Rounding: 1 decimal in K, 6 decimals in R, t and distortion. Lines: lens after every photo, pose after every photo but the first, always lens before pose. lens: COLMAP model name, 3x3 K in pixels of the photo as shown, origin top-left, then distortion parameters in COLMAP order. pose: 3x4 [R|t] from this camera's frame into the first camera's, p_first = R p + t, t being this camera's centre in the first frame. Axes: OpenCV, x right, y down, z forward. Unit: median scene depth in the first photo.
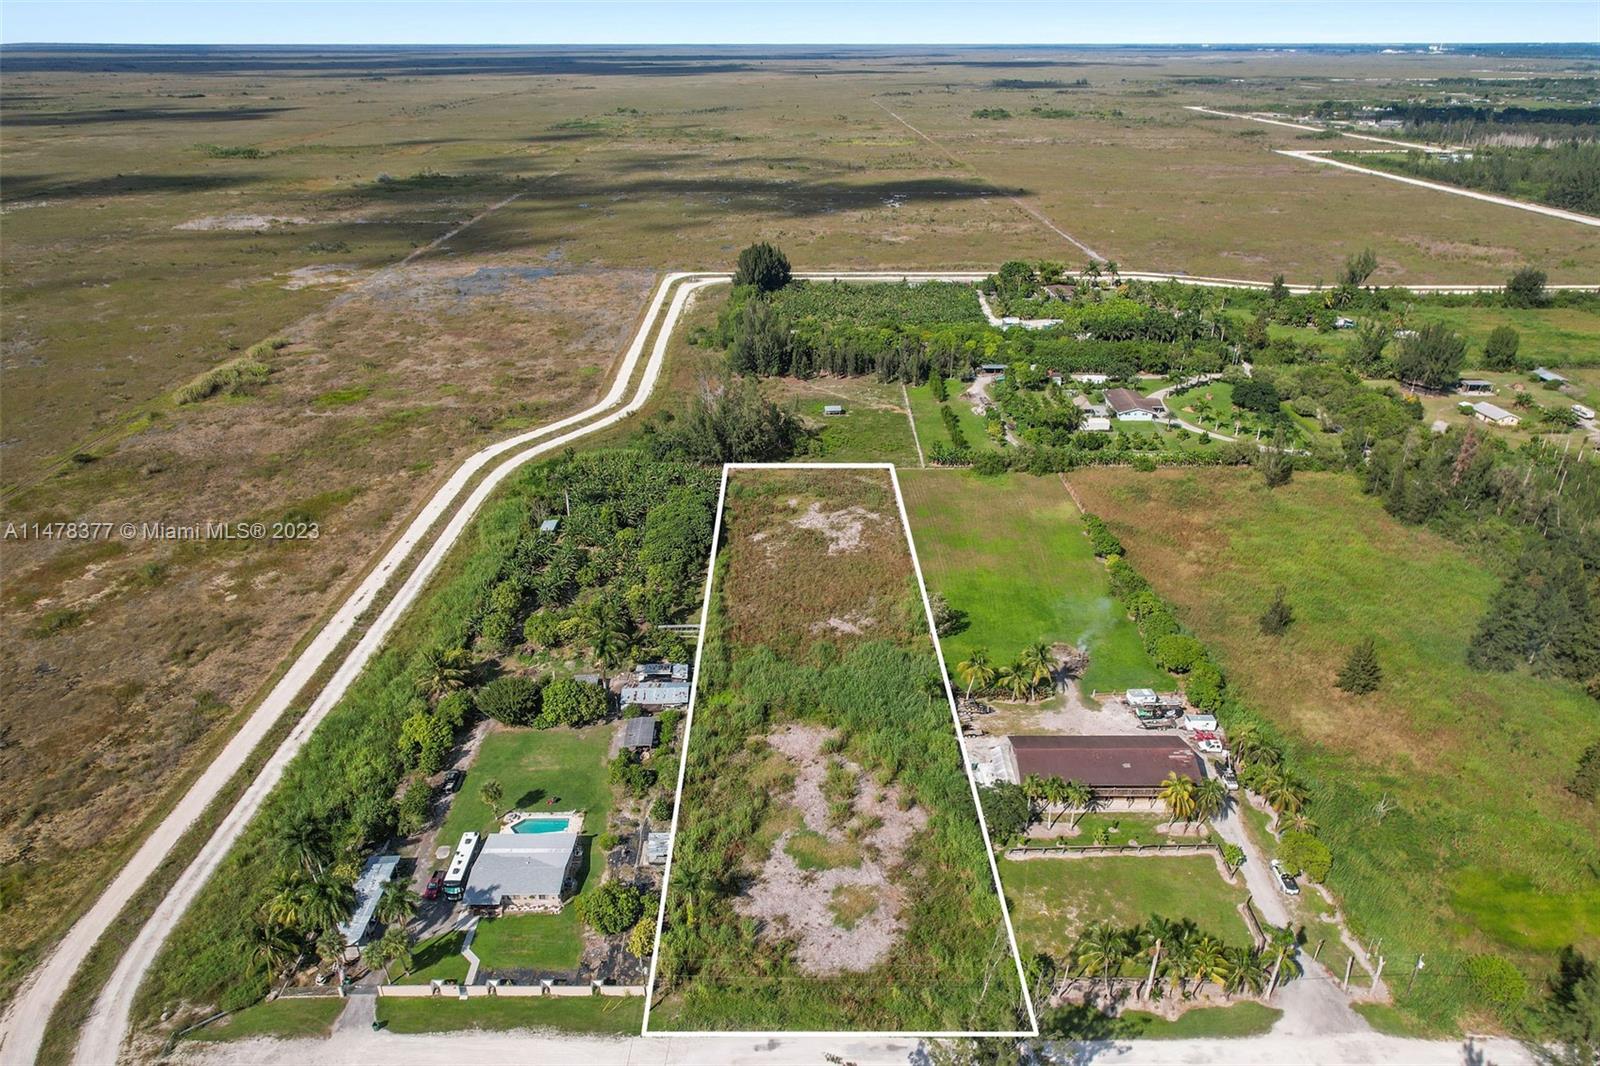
lens RADIAL K [[1022.7, 0, 800.0], [0, 1022.7, 533.0], [0, 0, 1]] dist [0.003112, 0.002924]
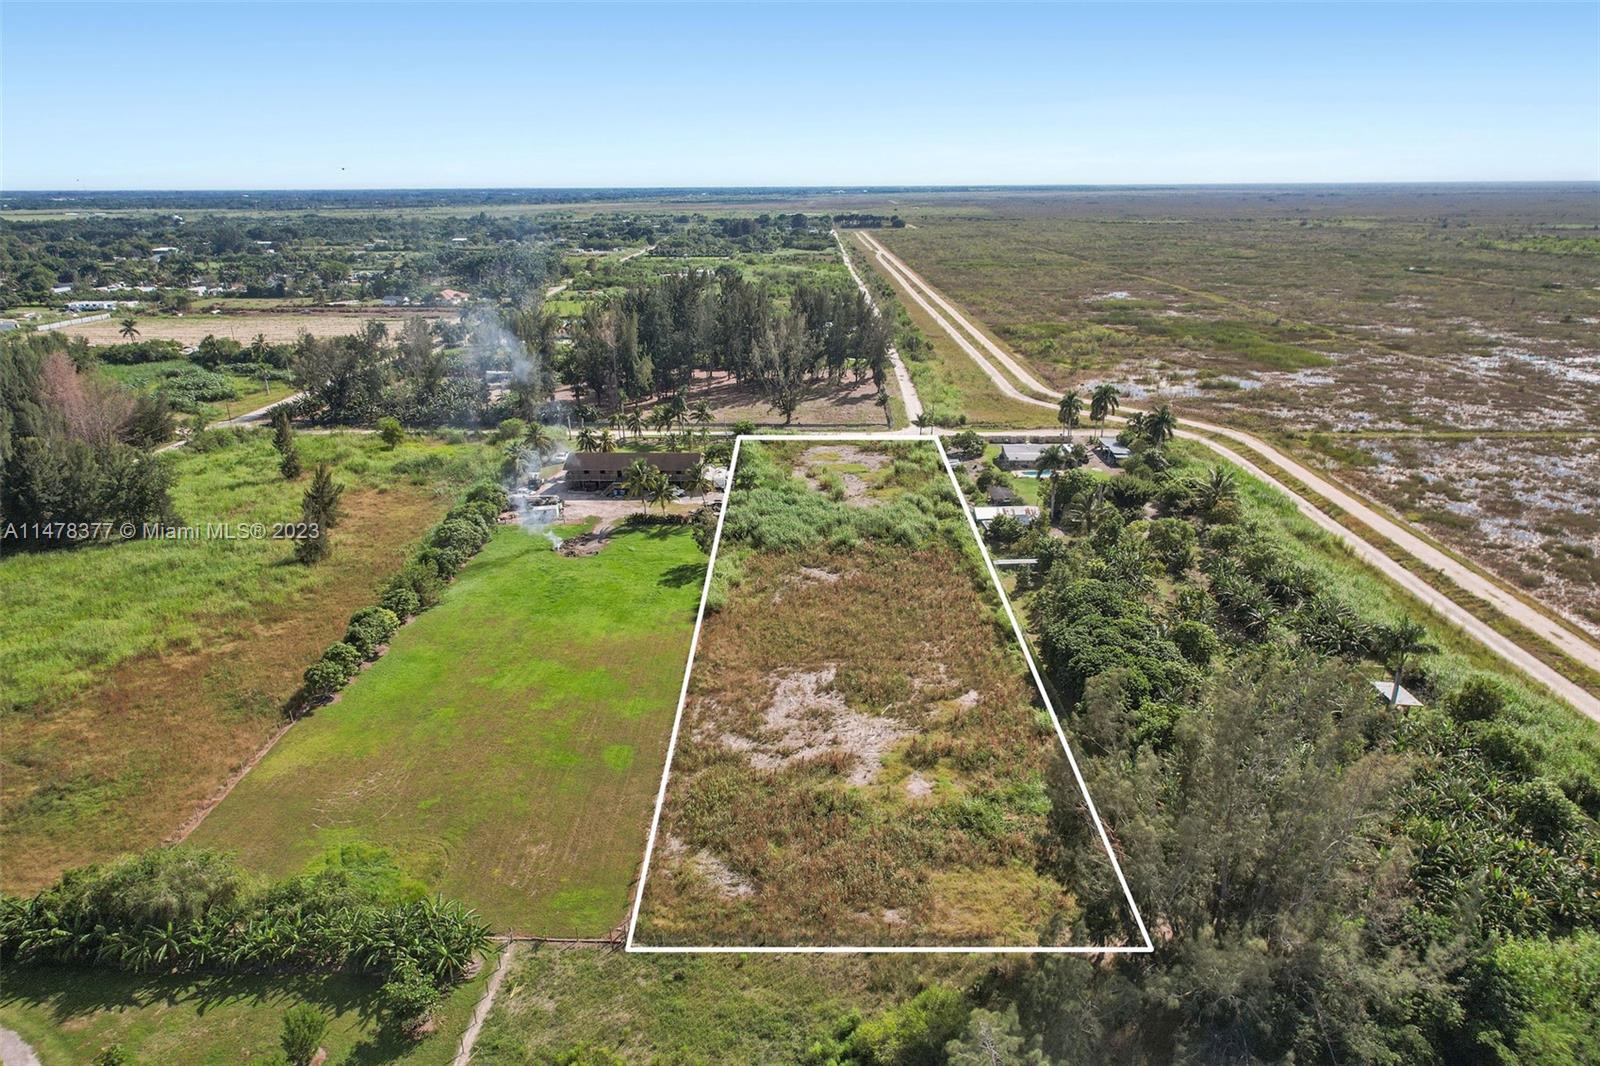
lens RADIAL K [[1022.7, 0, 800.0], [0, 1022.7, 533.0], [0, 0, 1]] dist [0.003112, 0.002924]
pose [[-0.999758, -0.004784, 0.021458, 0.025752], [0.011775, 0.707728, 0.706387, -0.312423], [-0.018566, 0.706469, -0.707500, 0.965498]]
